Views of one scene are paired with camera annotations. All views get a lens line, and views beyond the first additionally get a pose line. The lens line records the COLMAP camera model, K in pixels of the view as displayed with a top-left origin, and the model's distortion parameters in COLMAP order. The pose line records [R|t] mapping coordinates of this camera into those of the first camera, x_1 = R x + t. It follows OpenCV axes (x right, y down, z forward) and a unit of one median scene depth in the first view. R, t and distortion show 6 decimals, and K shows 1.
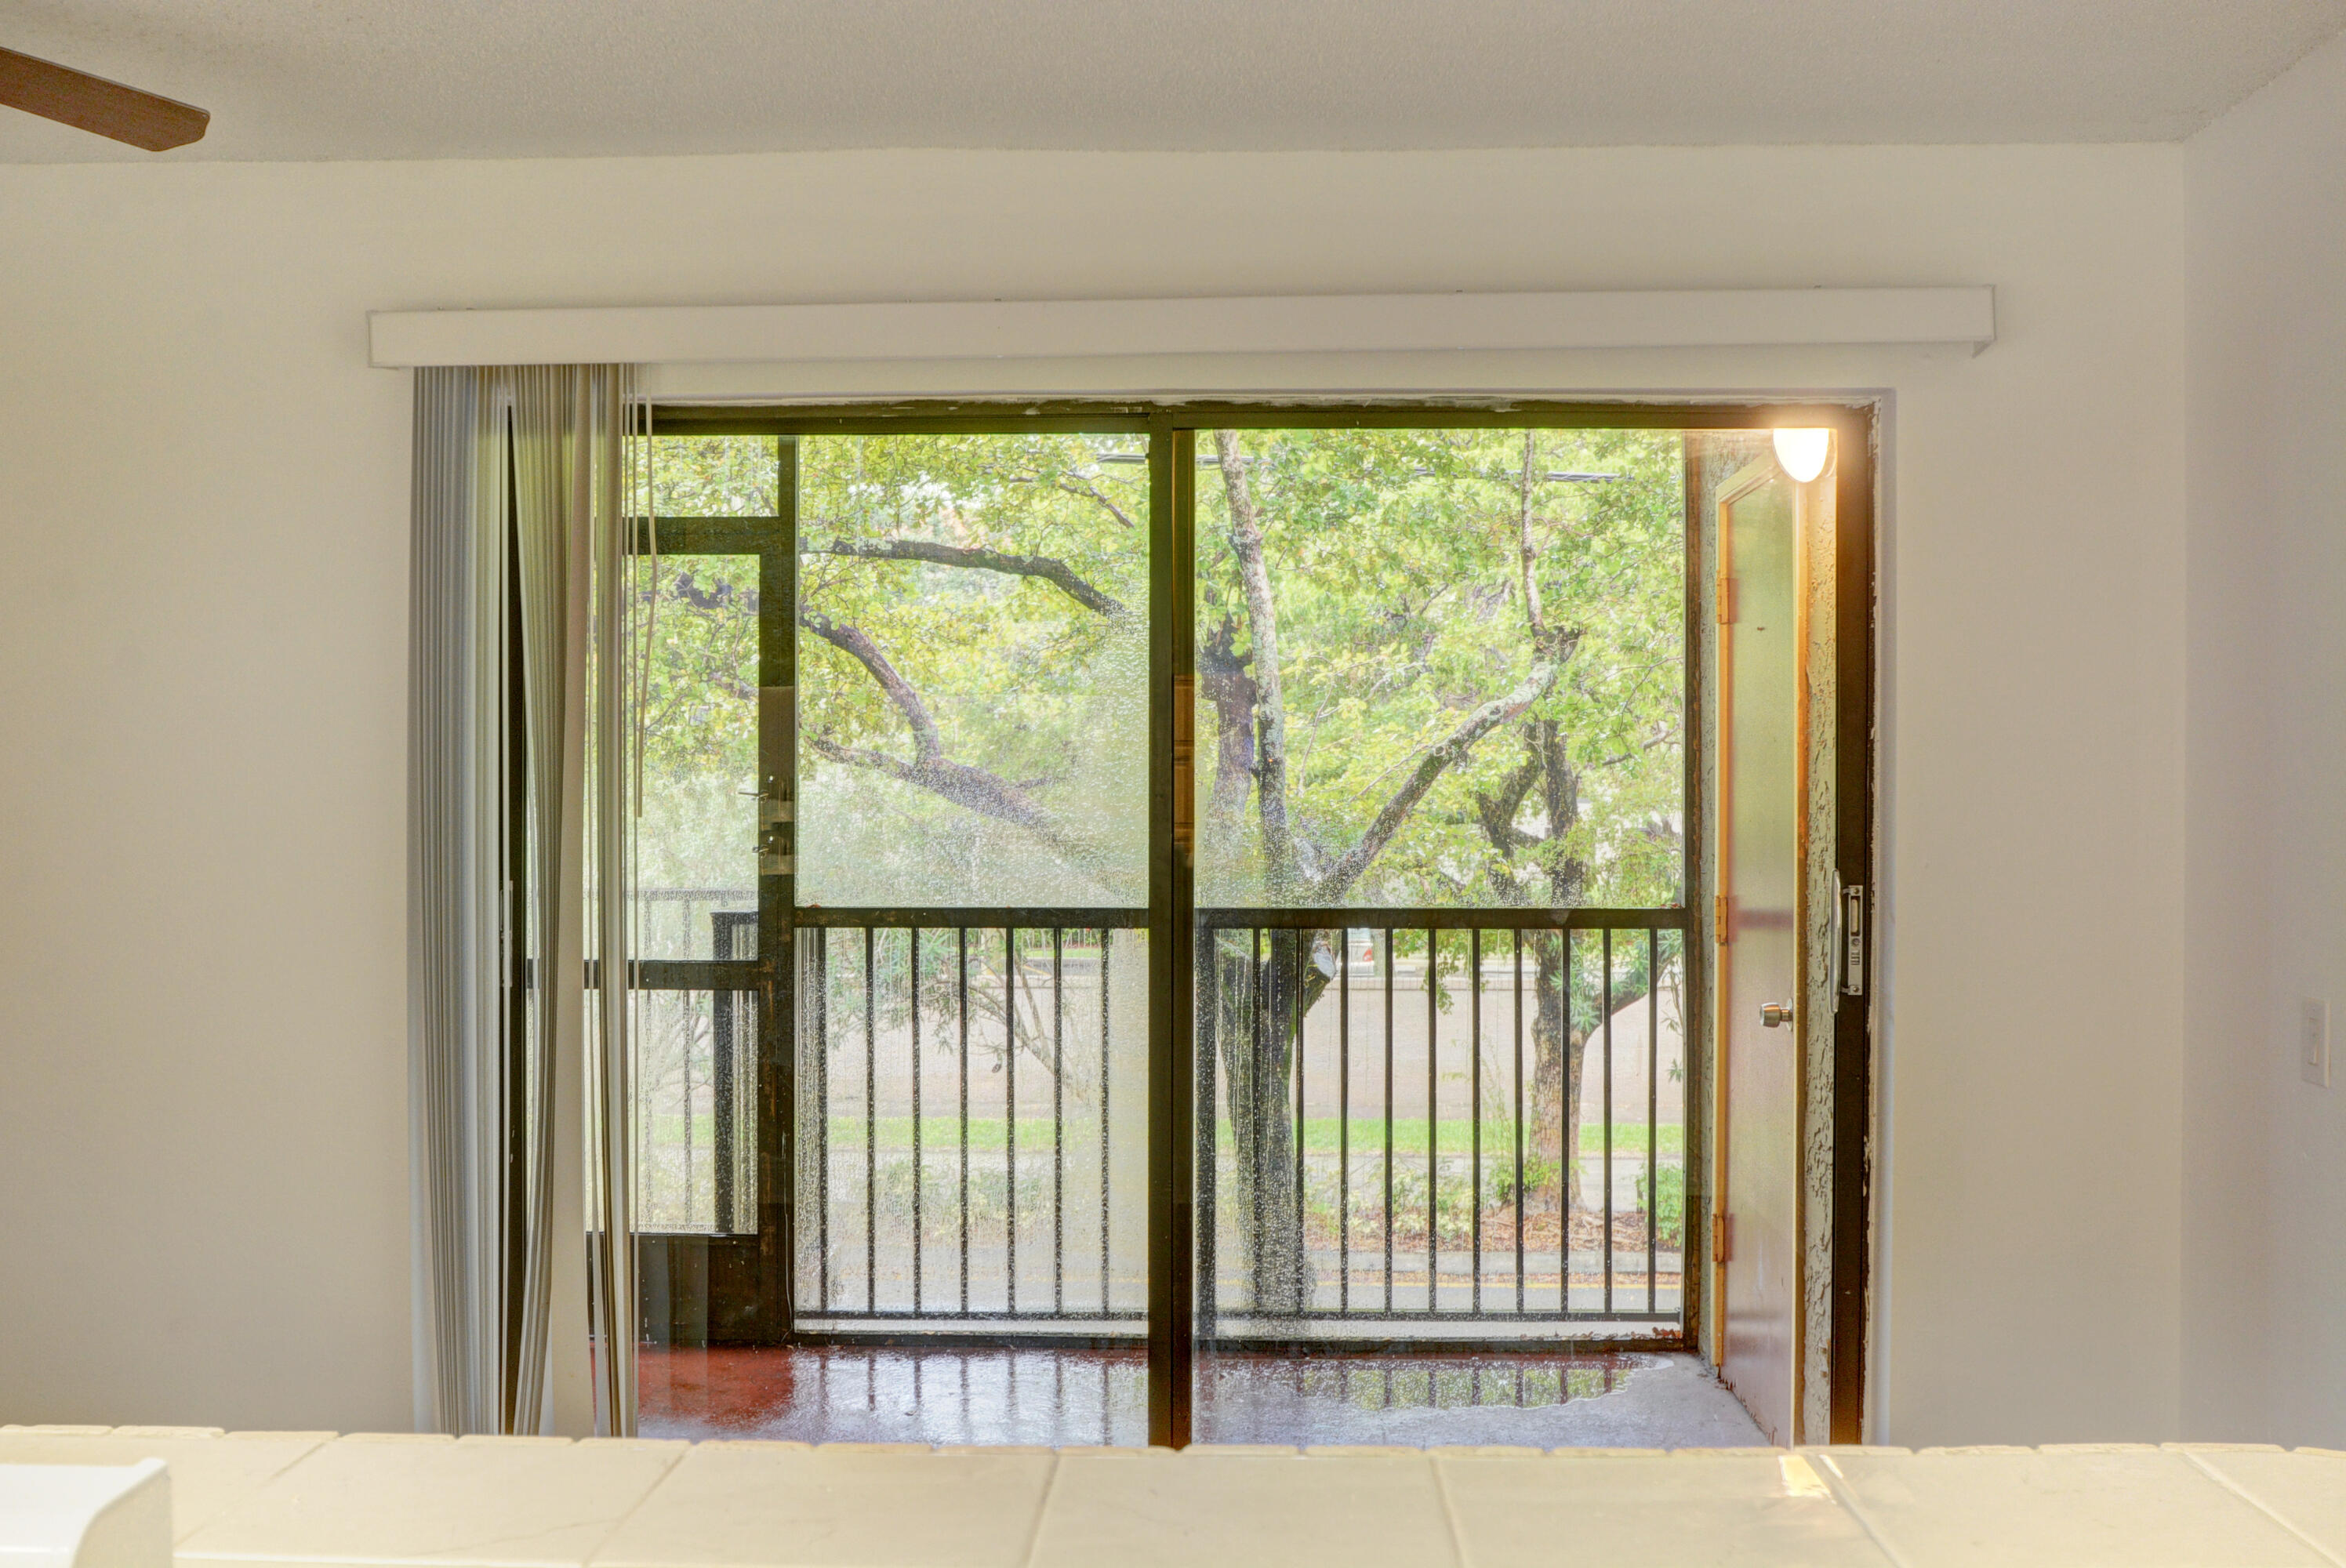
lens RADIAL K [[2354.3, 0, 1191.2], [0, 2354.3, 772.5], [0, 0, 1]] dist [-0.053914, 0.000000]
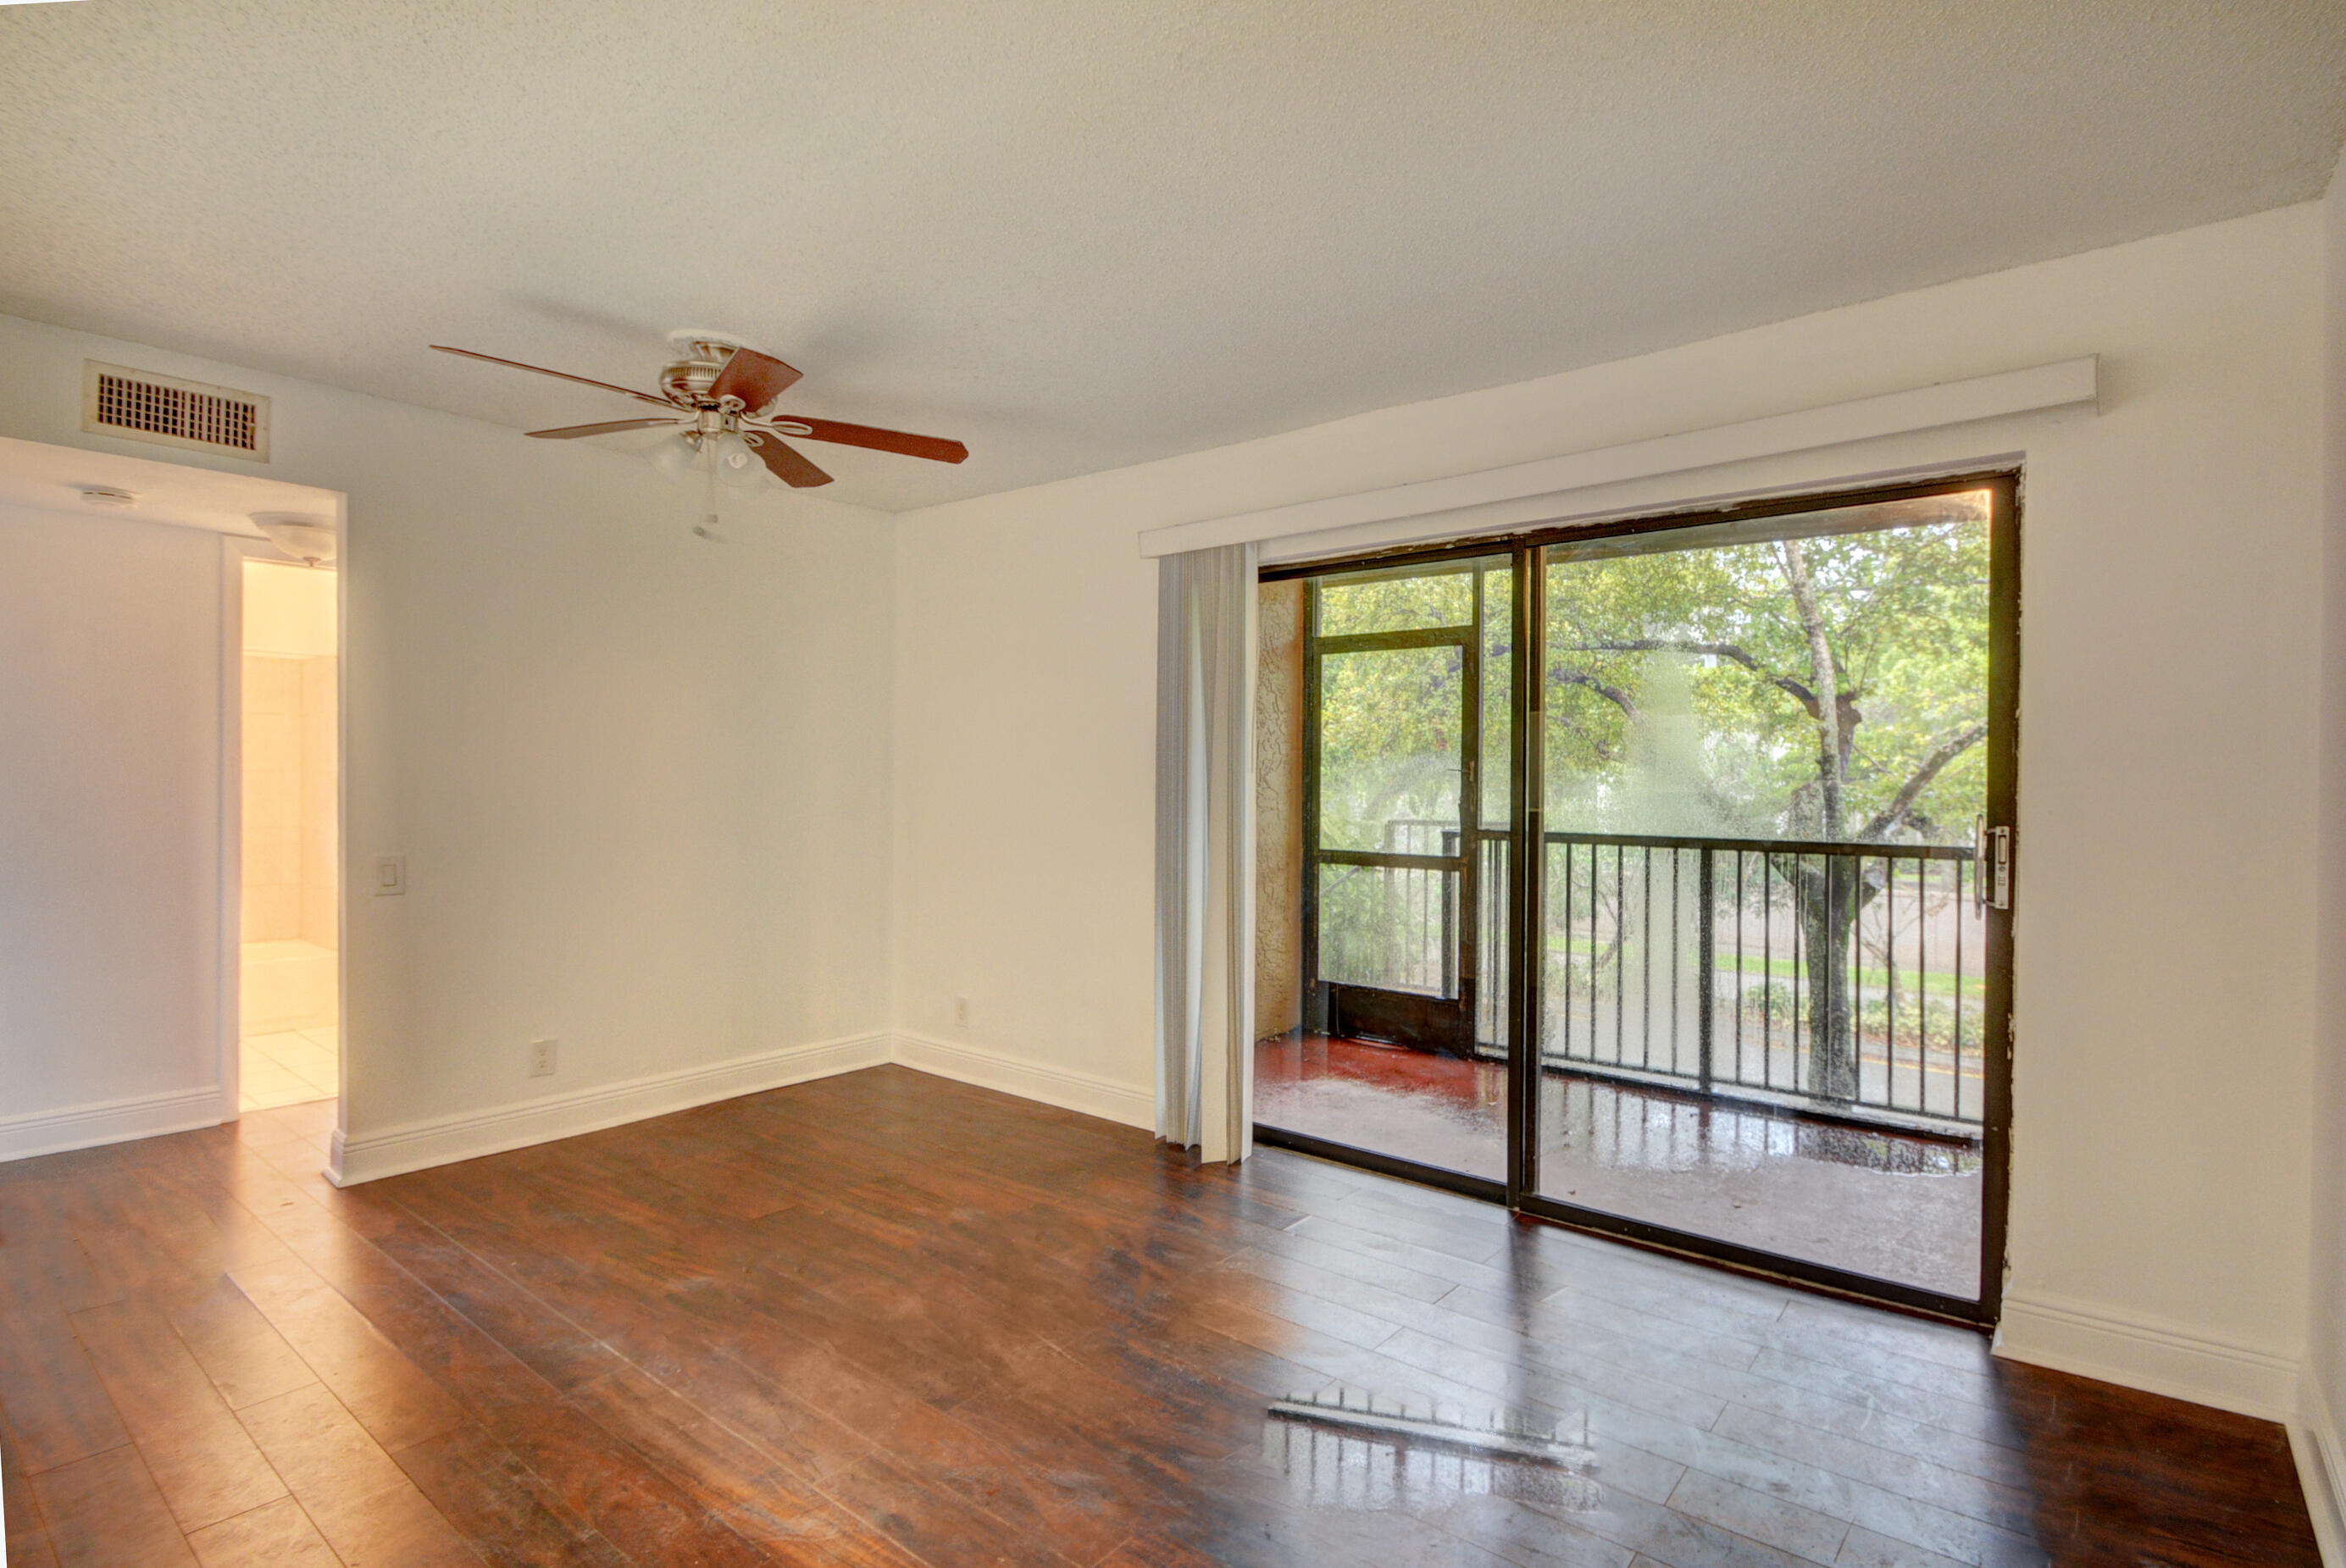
lens RADIAL K [[1112.9, 0, 1299.0], [0, 1112.9, 776.0], [0, 0, 1]] dist [-0.008337, -0.001684]
pose [[0.808722, 0.003084, -0.588184, 0.244456], [-0.005152, 0.999985, -0.001840, 0.016490], [0.588169, 0.004518, 0.808725, 0.183645]]
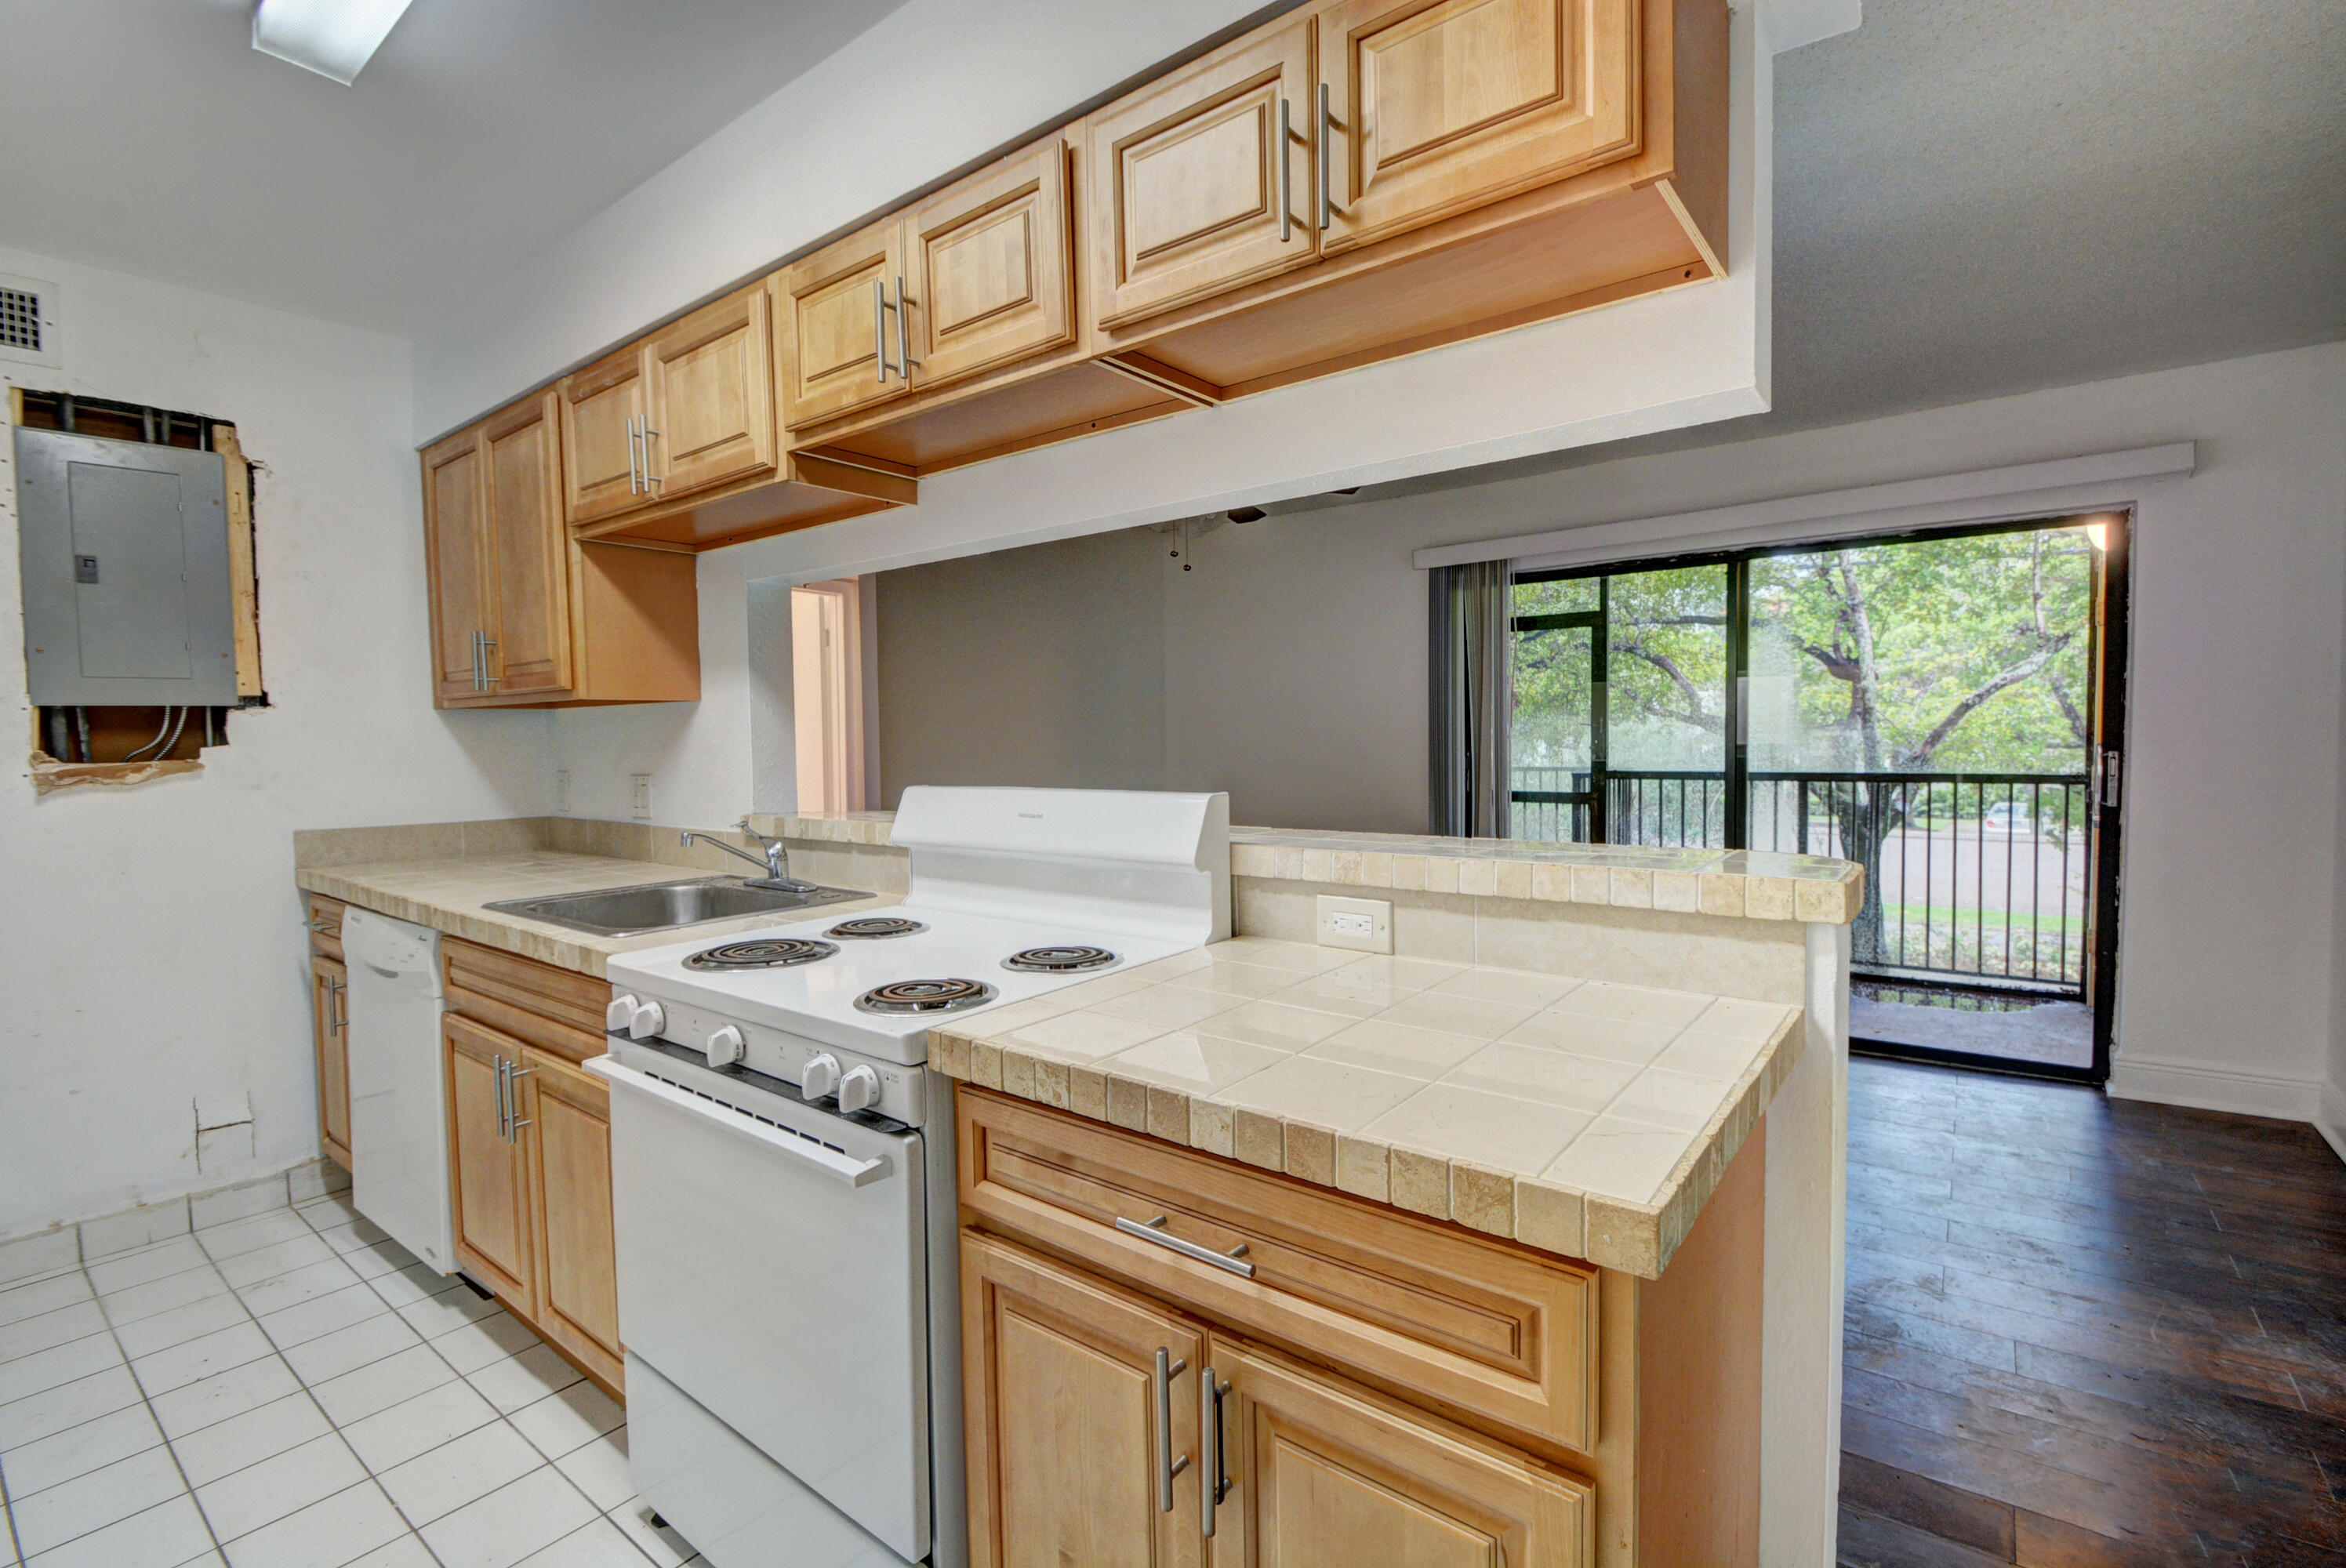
lens RADIAL K [[1064.6, 0, 1193.9], [0, 1064.6, 779.2], [0, 0, 1]] dist [0.007675, -0.011930]
pose [[0.810466, 0.008847, -0.585718, 0.132359], [0.014775, 0.999259, 0.035537, 0.020522], [0.585599, -0.037455, 0.809735, -0.147414]]
